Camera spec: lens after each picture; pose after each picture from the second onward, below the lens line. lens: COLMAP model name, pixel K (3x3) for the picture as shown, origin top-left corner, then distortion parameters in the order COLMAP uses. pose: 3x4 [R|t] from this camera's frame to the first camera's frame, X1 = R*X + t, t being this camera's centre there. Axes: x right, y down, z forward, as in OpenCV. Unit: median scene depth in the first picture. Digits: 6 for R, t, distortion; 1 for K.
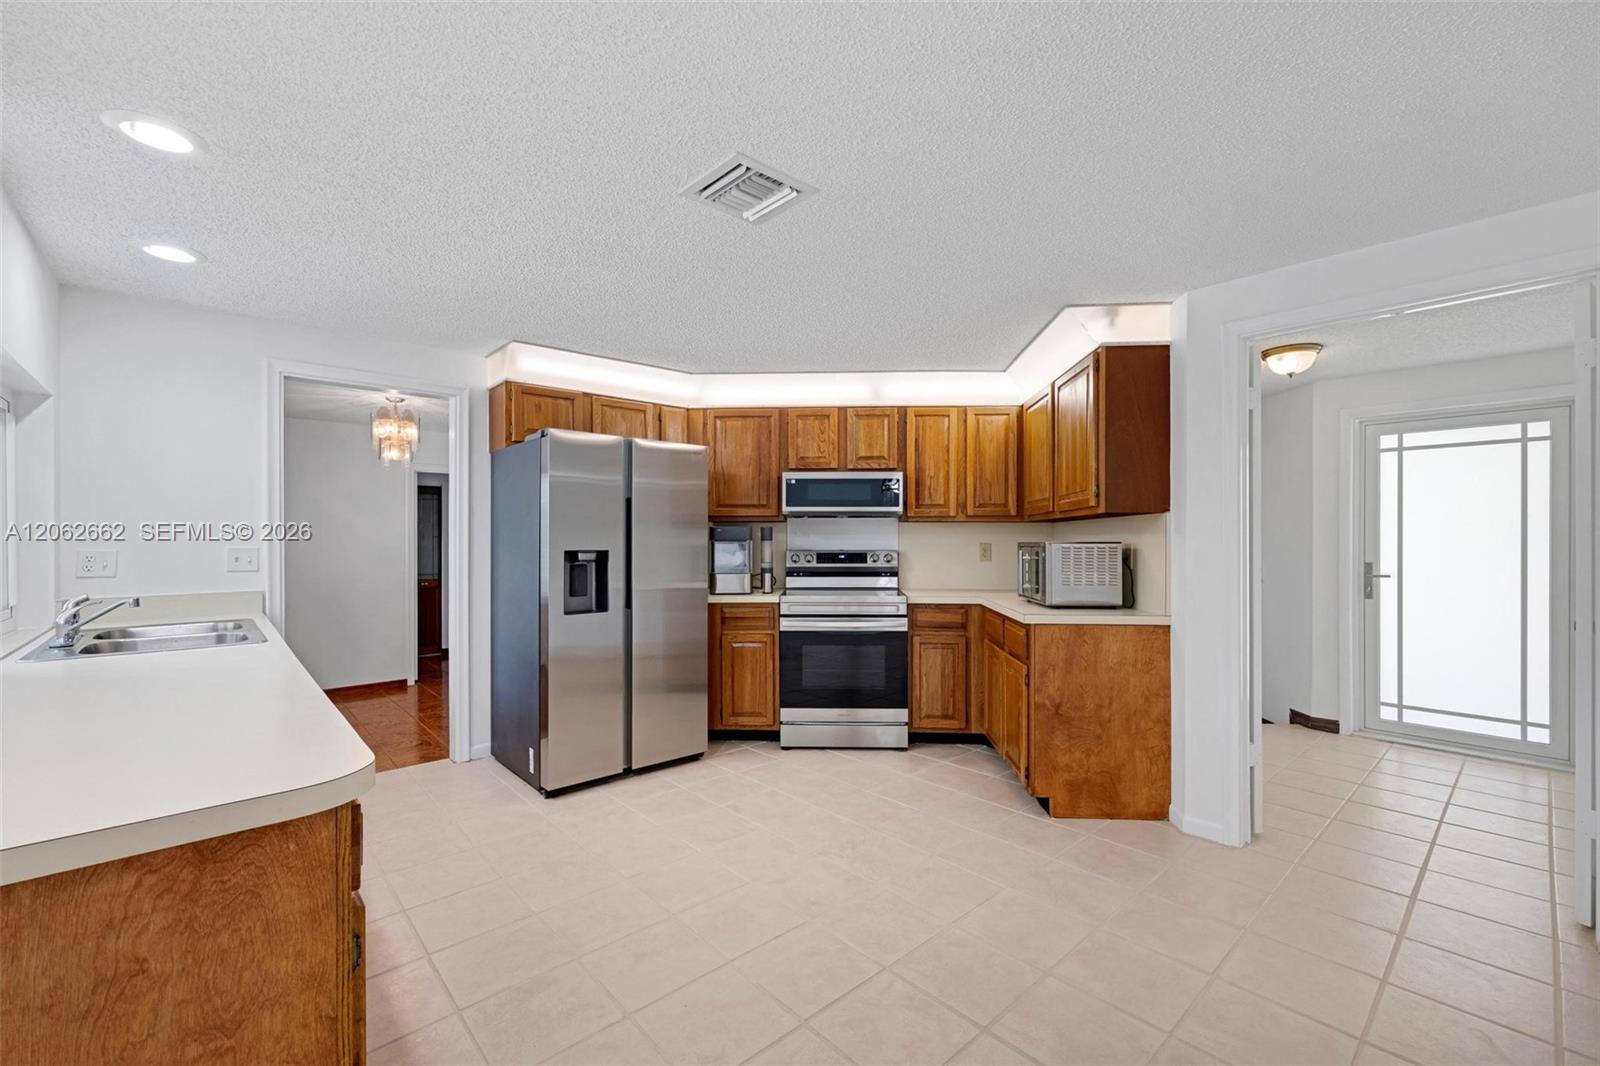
lens RADIAL K [[666.1, 0, 806.8], [0, 666.1, 536.2], [0, 0, 1]] dist [0.001110, 0.000291]
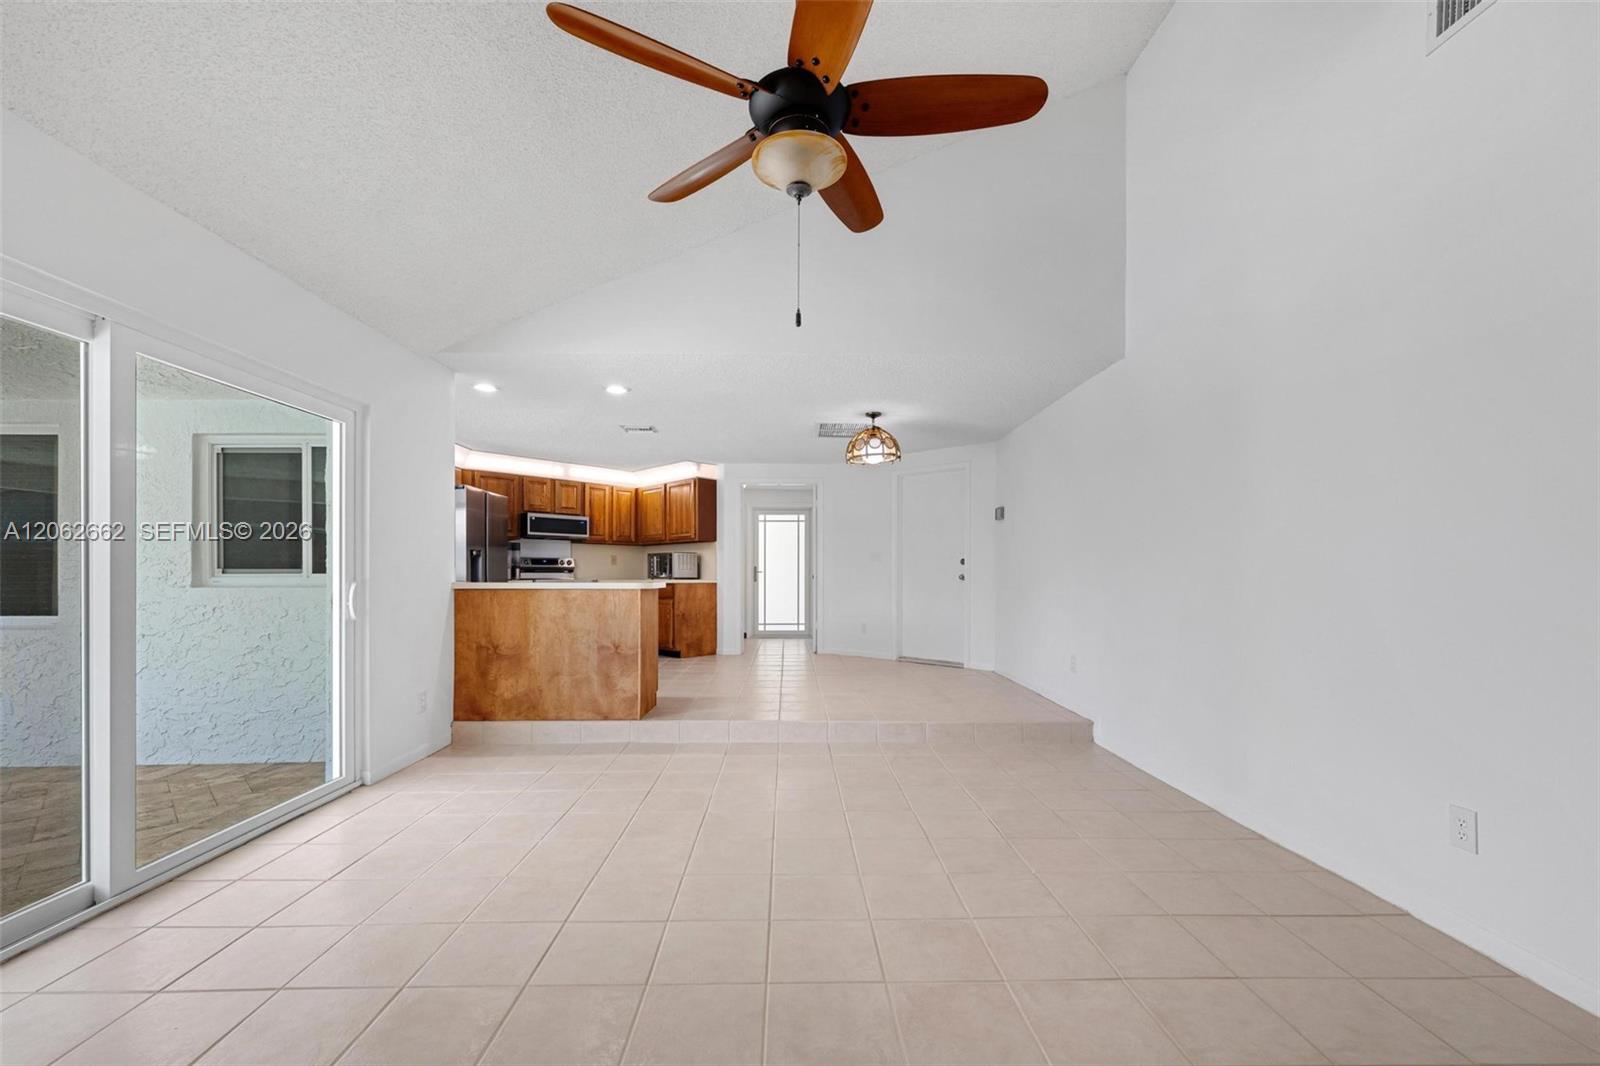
lens RADIAL K [[658.9, 0, 793.5], [0, 658.9, 576.4], [0, 0, 1]] dist [0.000959, 0.000206]
pose [[0.664627, -0.000782, 0.747175, -0.891949], [-0.002879, 0.999989, 0.003608, 0.068010], [-0.747170, -0.004549, 0.664618, -0.727337]]
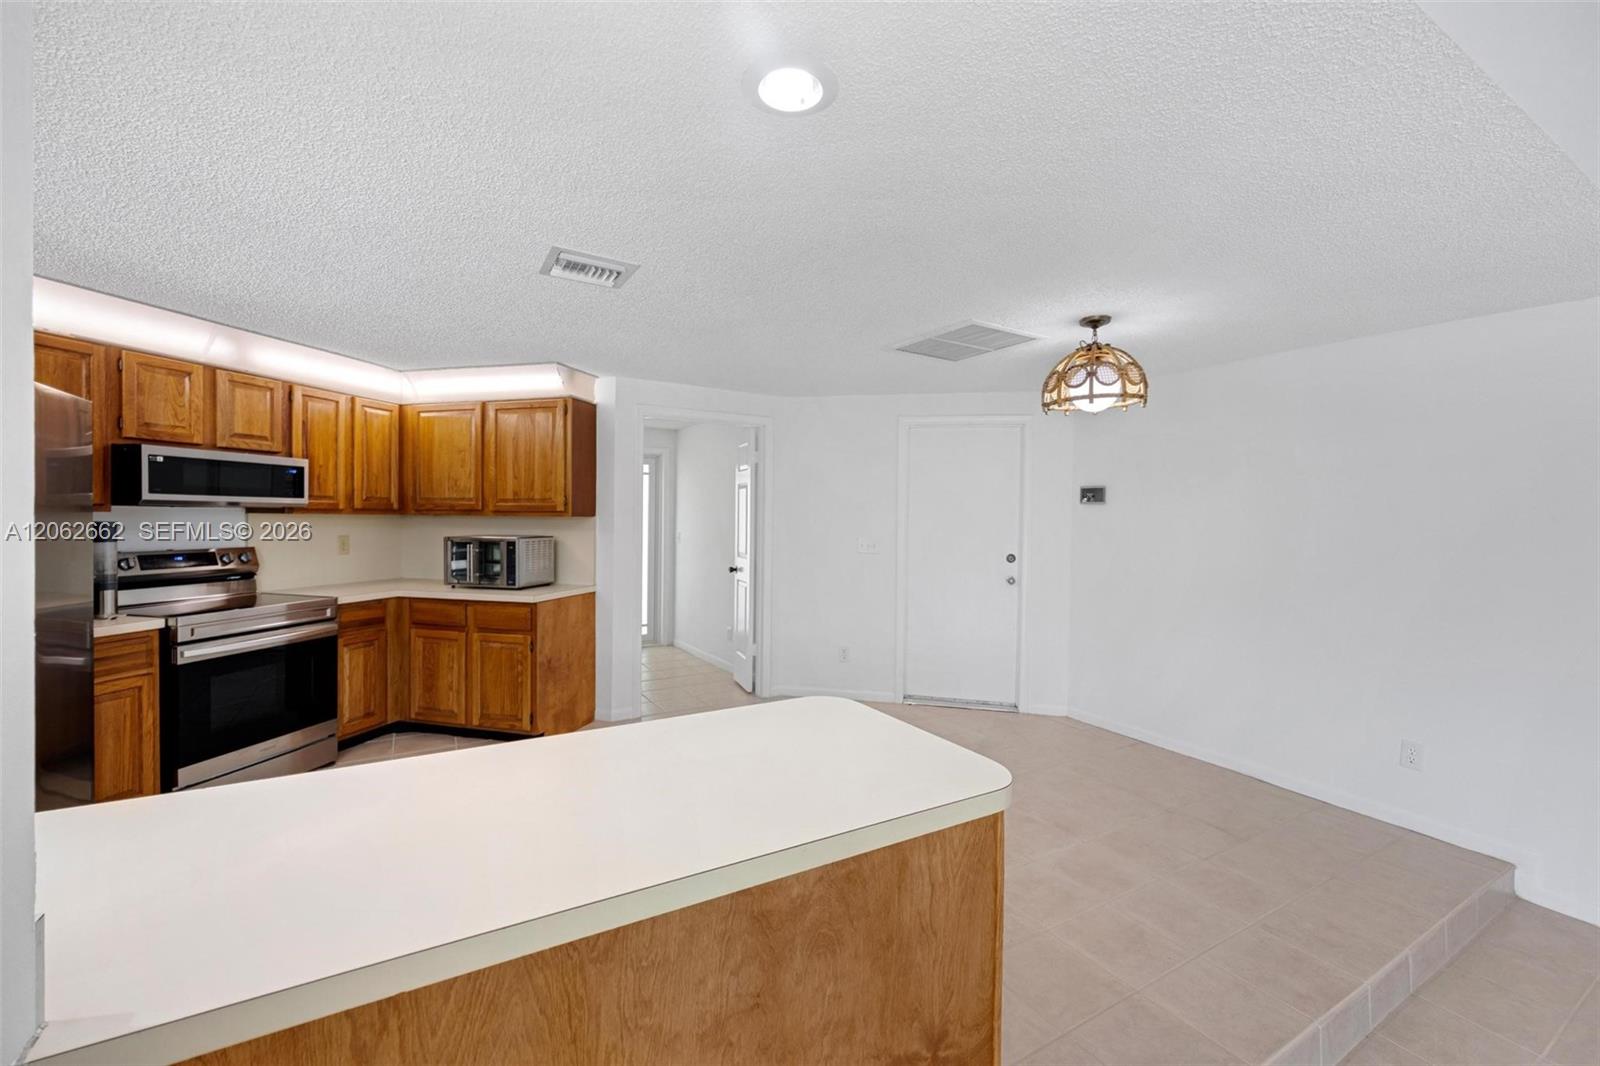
lens RADIAL K [[656.4, 0, 804.4], [0, 656.4, 525.5], [0, 0, 1]] dist [-0.000964, 0.000096]
pose [[0.200350, -0.011343, 0.979659, -0.575561], [-0.017206, 0.999738, 0.015094, -0.032447], [-0.979573, -0.019881, 0.200102, 0.172229]]
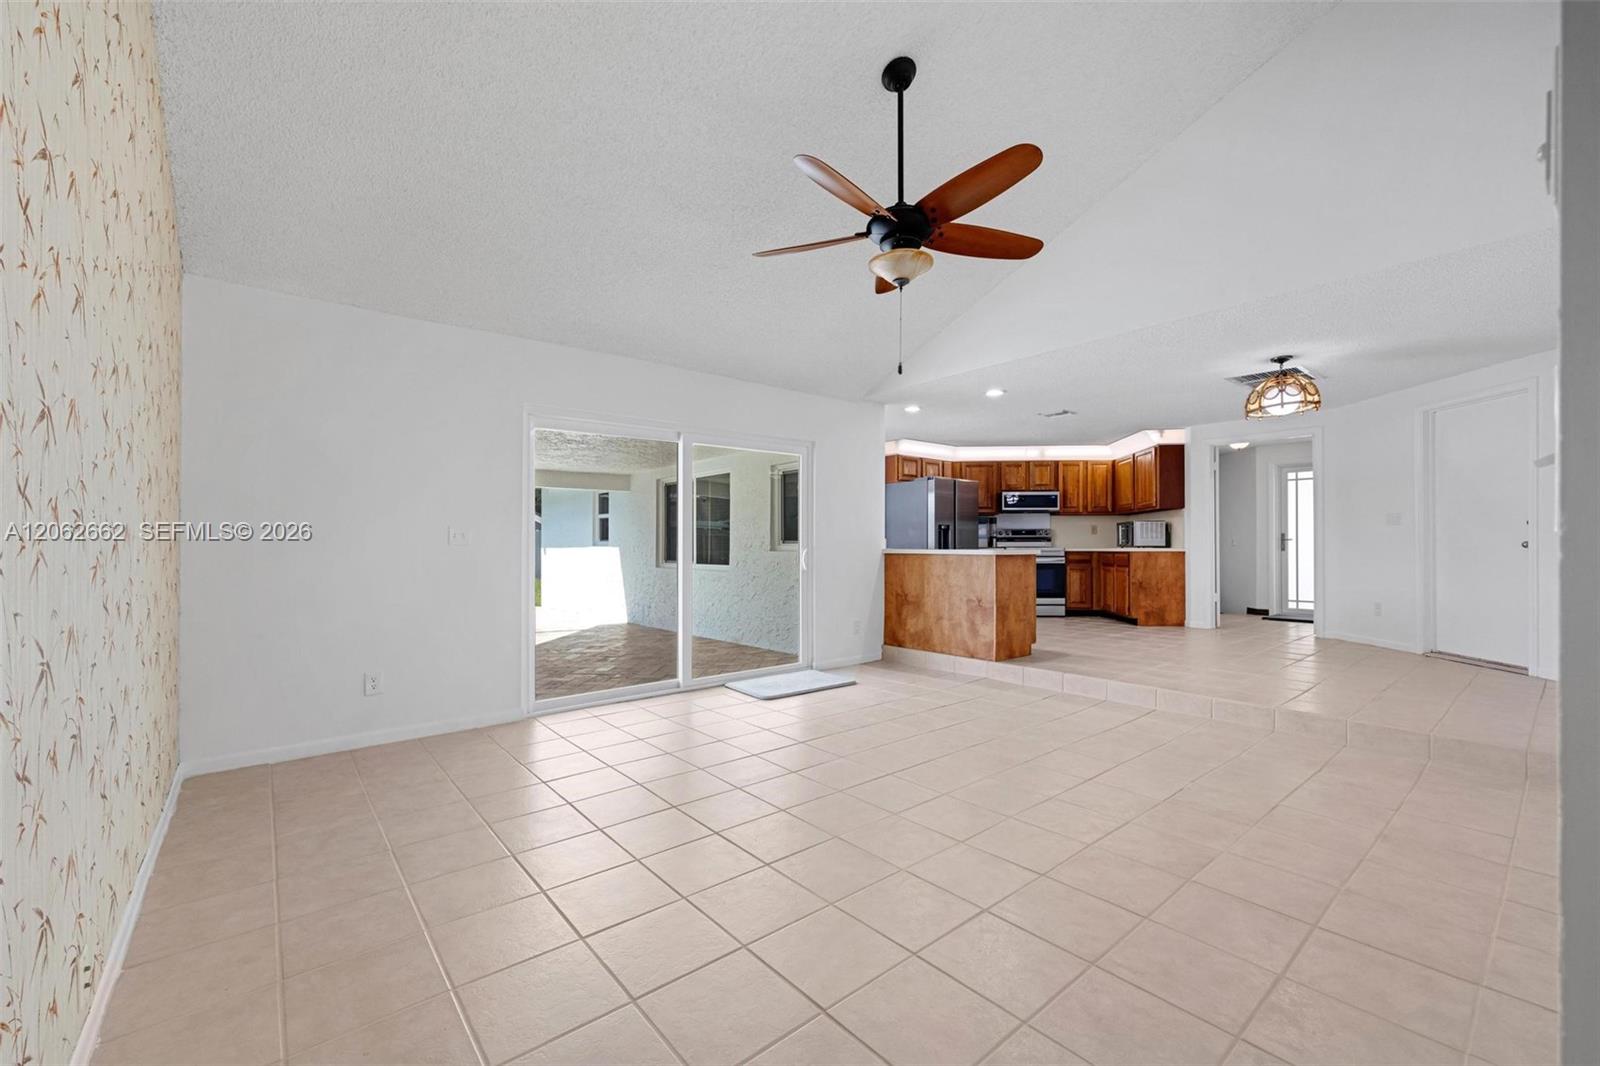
lens RADIAL K [[643.7, 0, 802.6], [0, 643.7, 539.9], [0, 0, 1]] dist [-0.000233, 0.000239]
pose [[0.999110, -0.002519, -0.042106, -0.597331], [0.002300, 0.999984, -0.005249, 0.068935], [0.042119, 0.005147, 0.999099, -1.118586]]
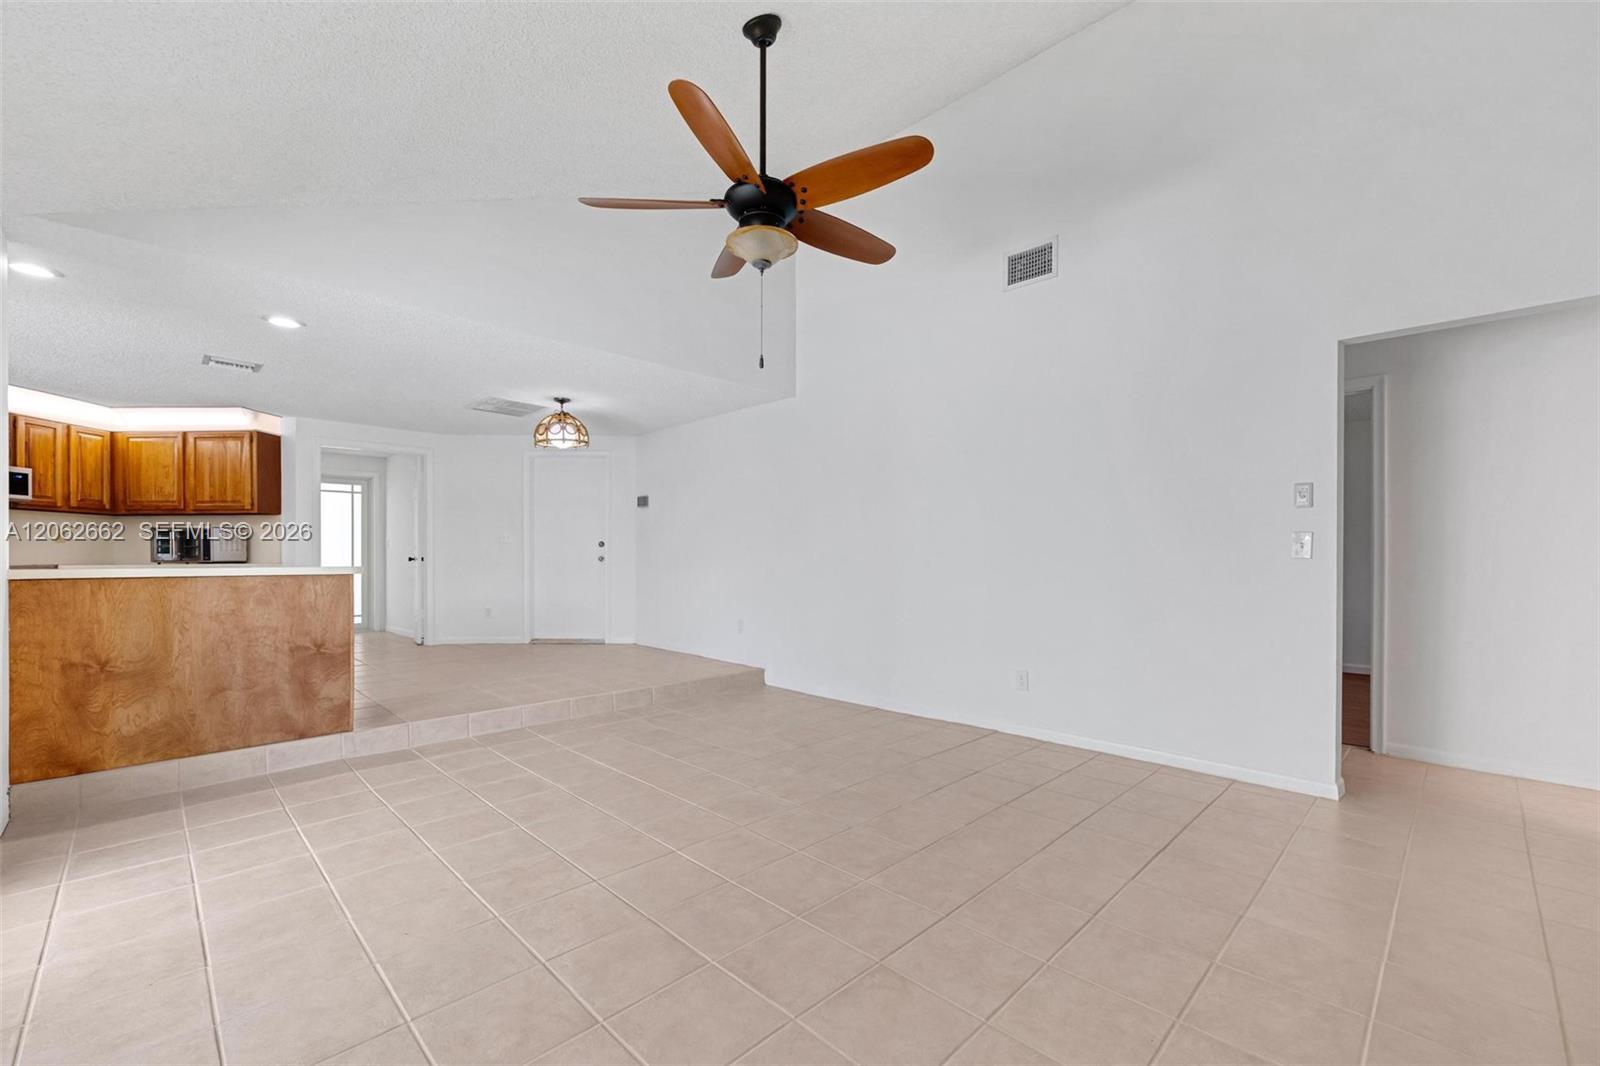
lens RADIAL K [[667.8, 0, 804.9], [0, 667.8, 556.8], [0, 0, 1]] dist [0.001177, 0.000447]
pose [[-0.043558, 0.000487, 0.999051, -1.182052], [-0.001746, 0.999998, -0.000563, 0.069127], [-0.999049, -0.001769, -0.043557, -0.413442]]
